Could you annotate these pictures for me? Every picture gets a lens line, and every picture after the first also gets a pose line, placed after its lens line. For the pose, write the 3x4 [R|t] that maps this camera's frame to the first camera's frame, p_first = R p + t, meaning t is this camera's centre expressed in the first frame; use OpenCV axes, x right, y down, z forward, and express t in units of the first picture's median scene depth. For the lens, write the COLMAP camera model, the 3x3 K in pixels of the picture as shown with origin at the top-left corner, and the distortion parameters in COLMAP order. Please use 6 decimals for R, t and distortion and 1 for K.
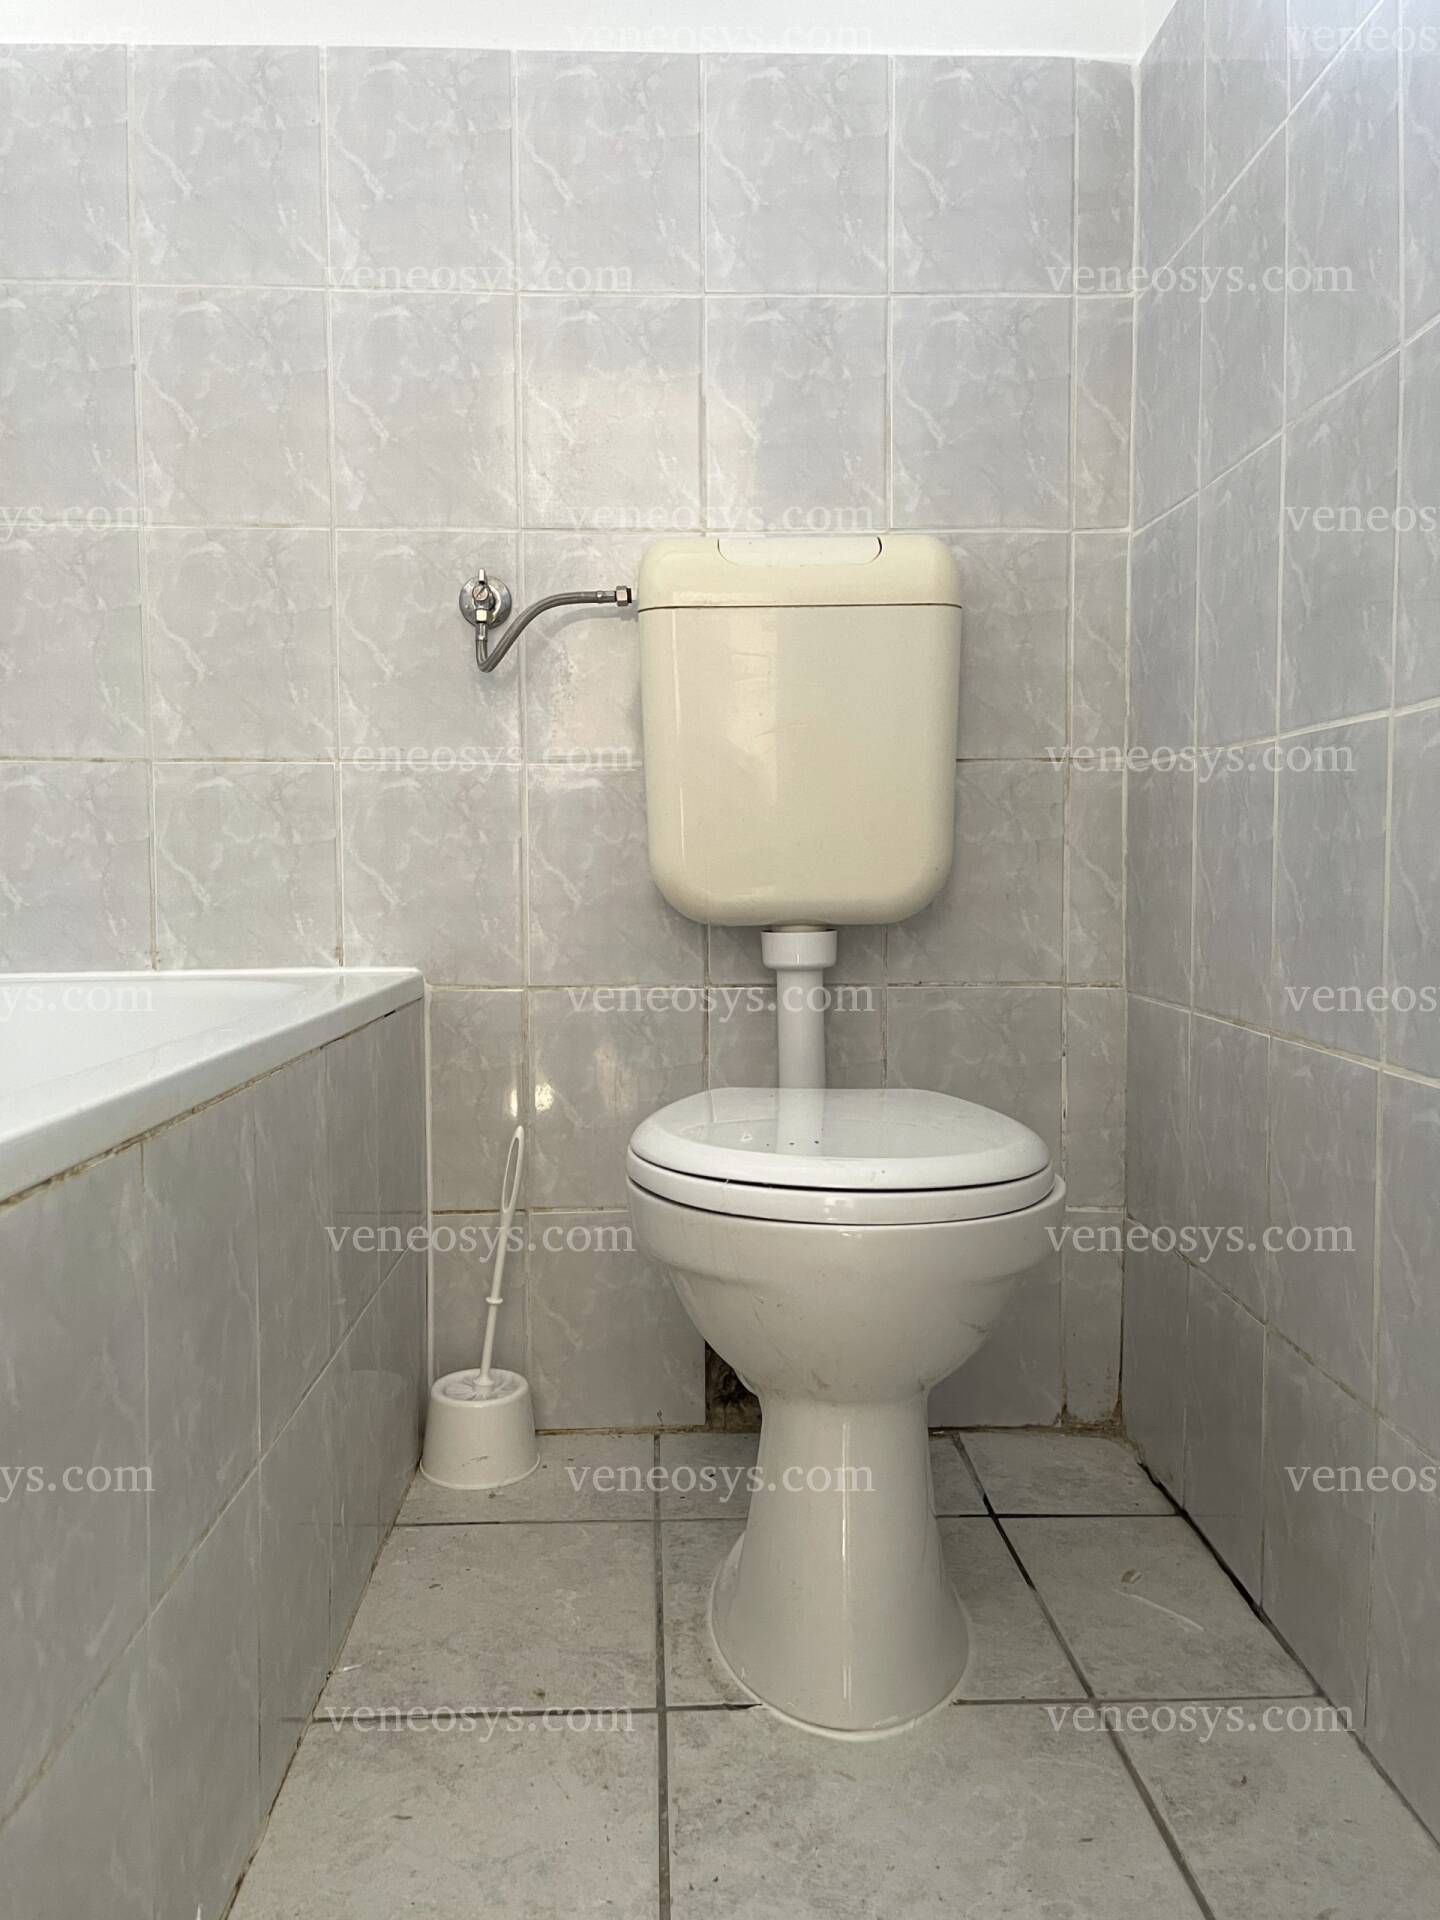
lens RADIAL K [[1513.8, 0, 725.1], [0, 1513.8, 952.8], [0, 0, 1]] dist [0.075254, -0.100055]
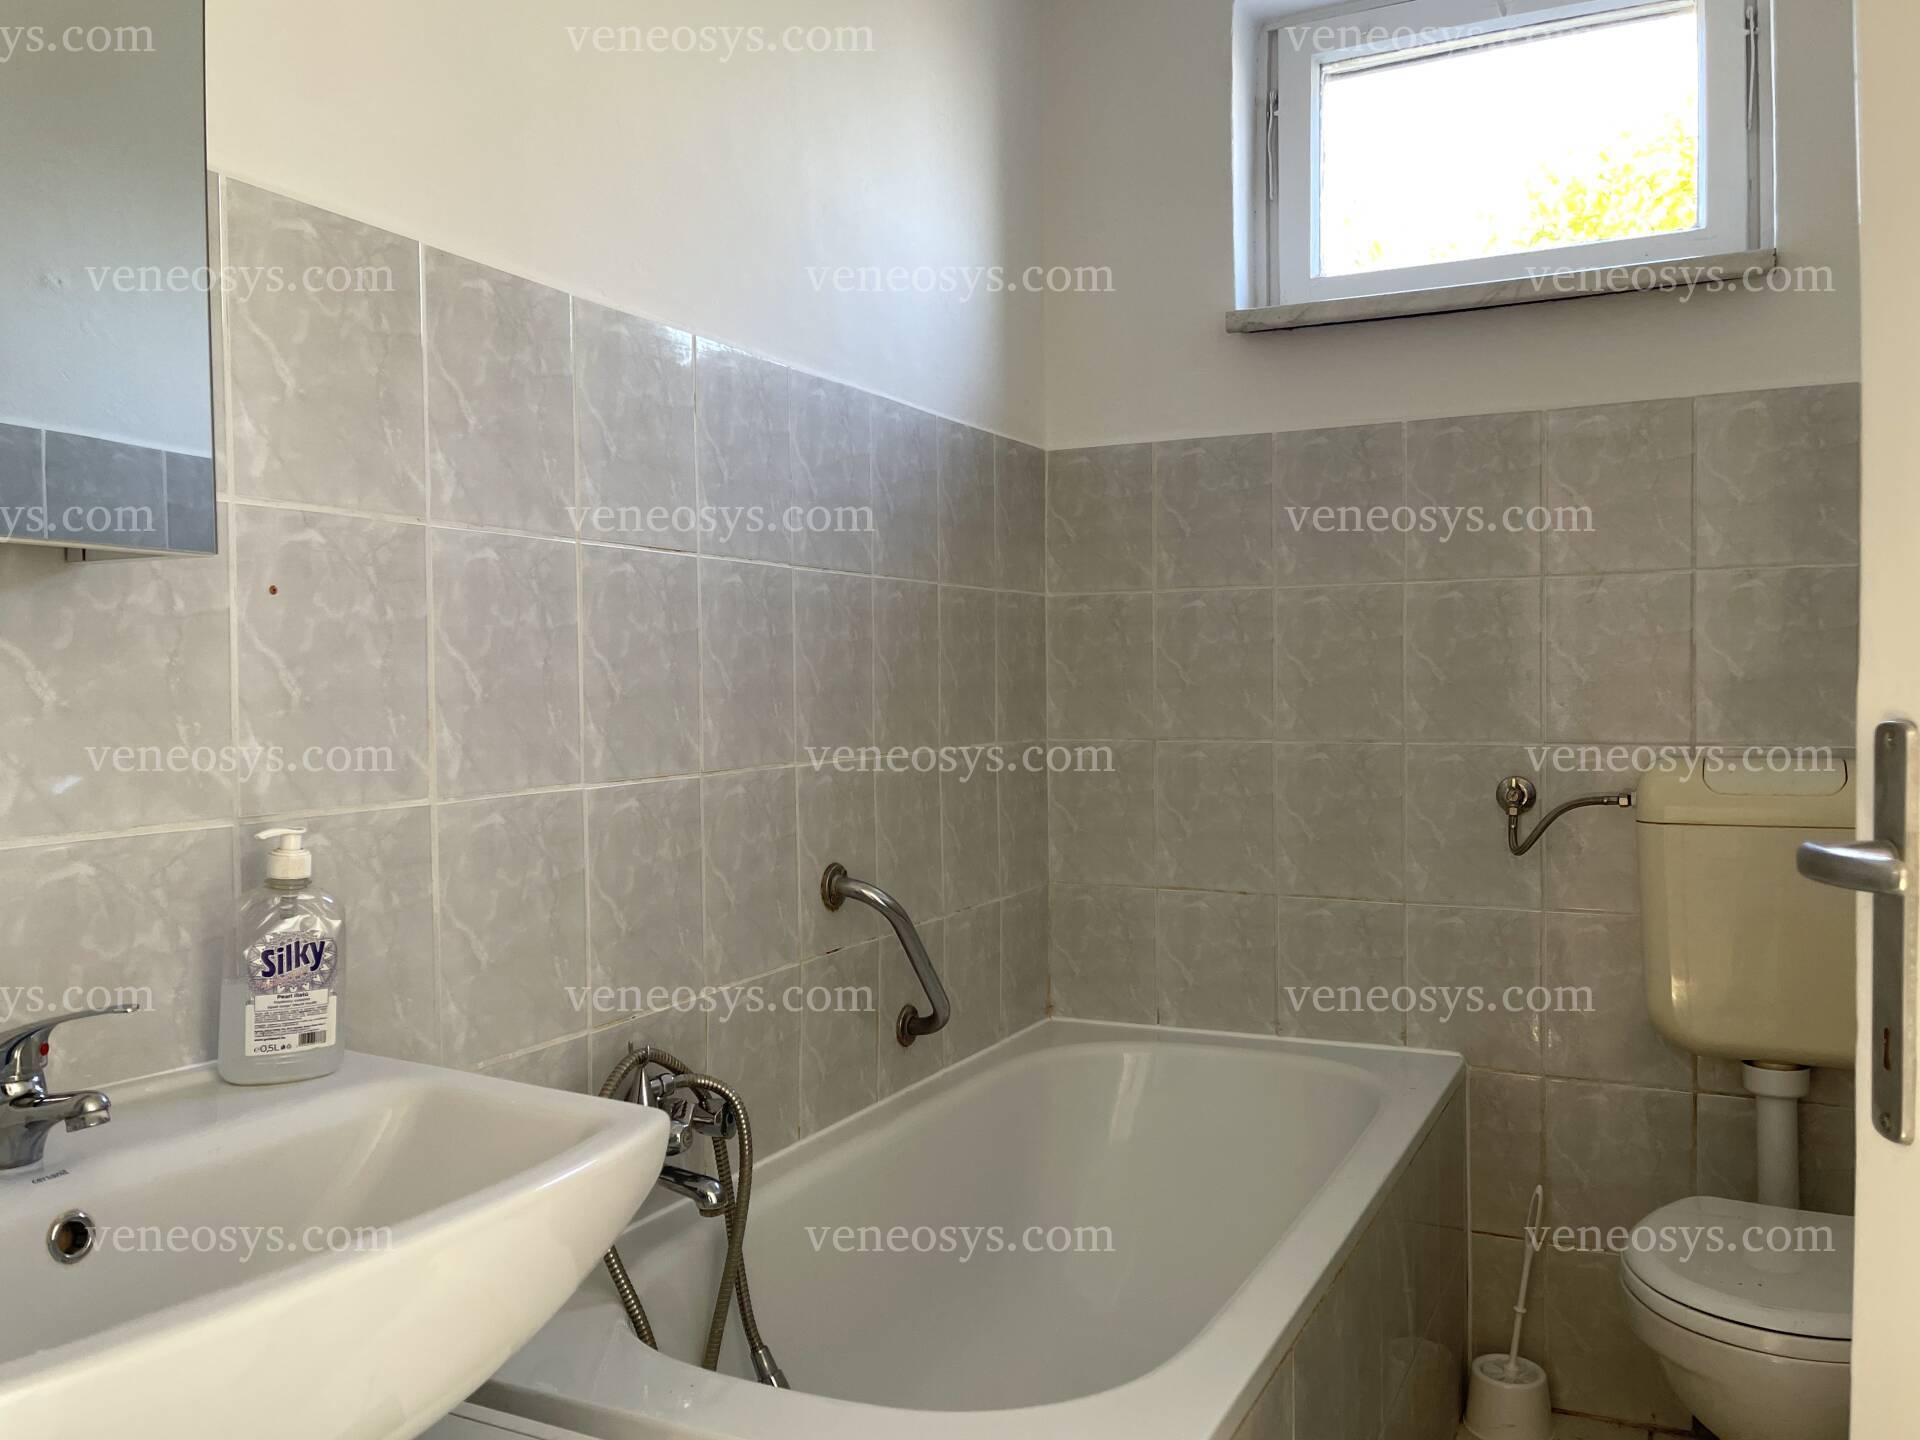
lens RADIAL K [[1513.8, 0, 947.2], [0, 1513.8, 710.3], [0, 0, 1]] dist [0.075254, -0.100055]
pose [[0.882691, 0.004832, -0.469929, 0.038865], [-0.022666, 0.999221, -0.032299, -0.251892], [0.469407, 0.039161, 0.882113, -0.476030]]
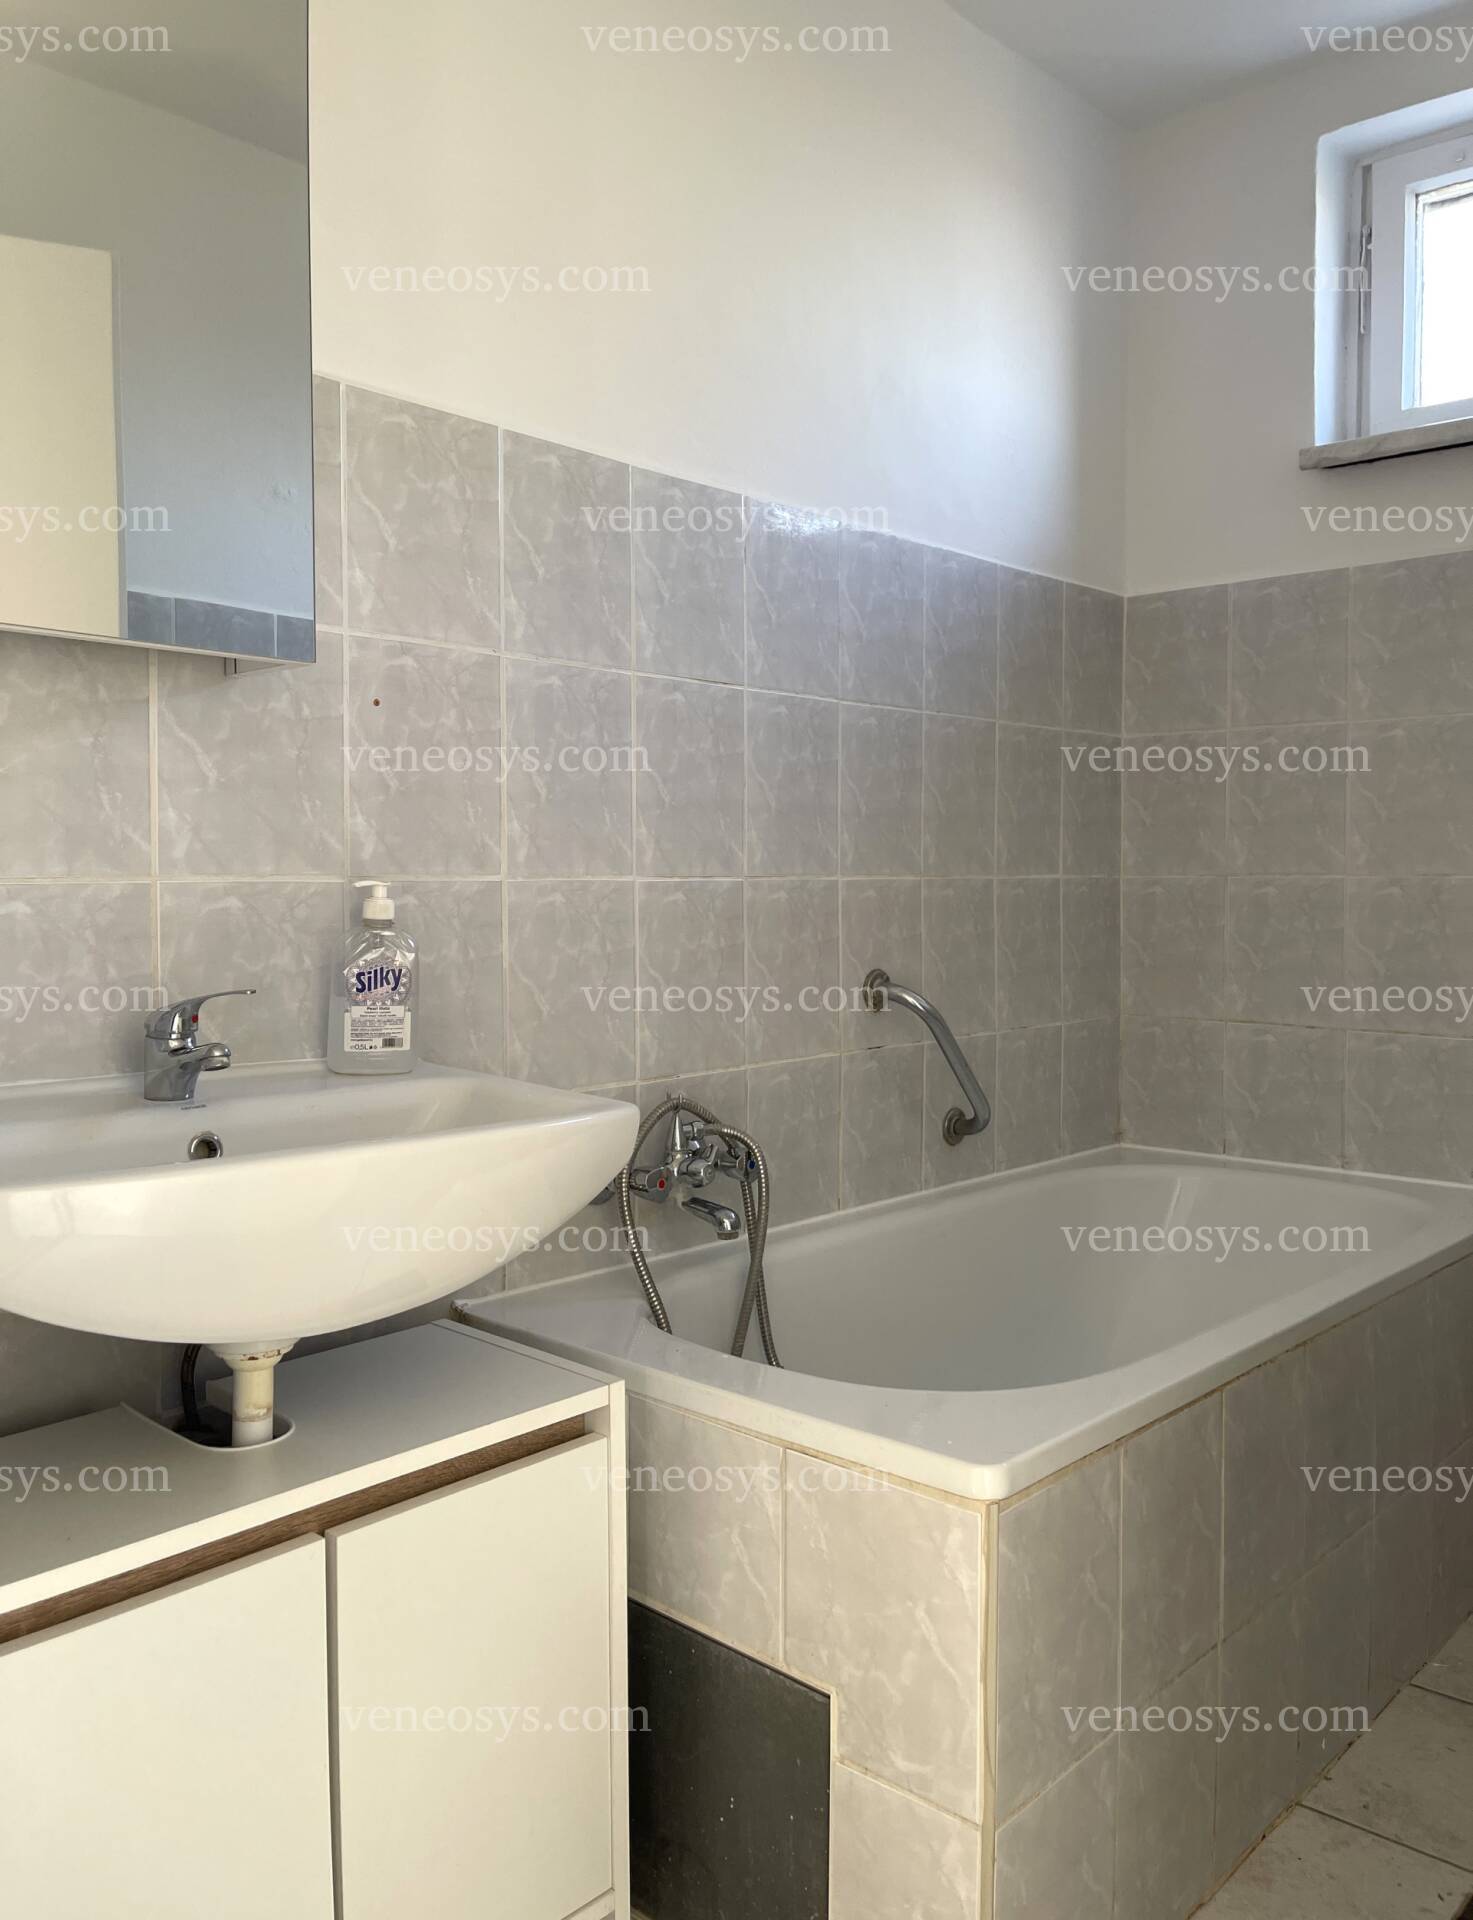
lens RADIAL K [[1502.8, 0, 725.5], [0, 1502.8, 918.5], [0, 0, 1]] dist [0.052561, -0.061894]
pose [[0.715706, 0.022369, -0.698043, 0.224866], [-0.044983, 0.998888, -0.014112, -0.186837], [0.696951, 0.041500, 0.715916, -0.496897]]
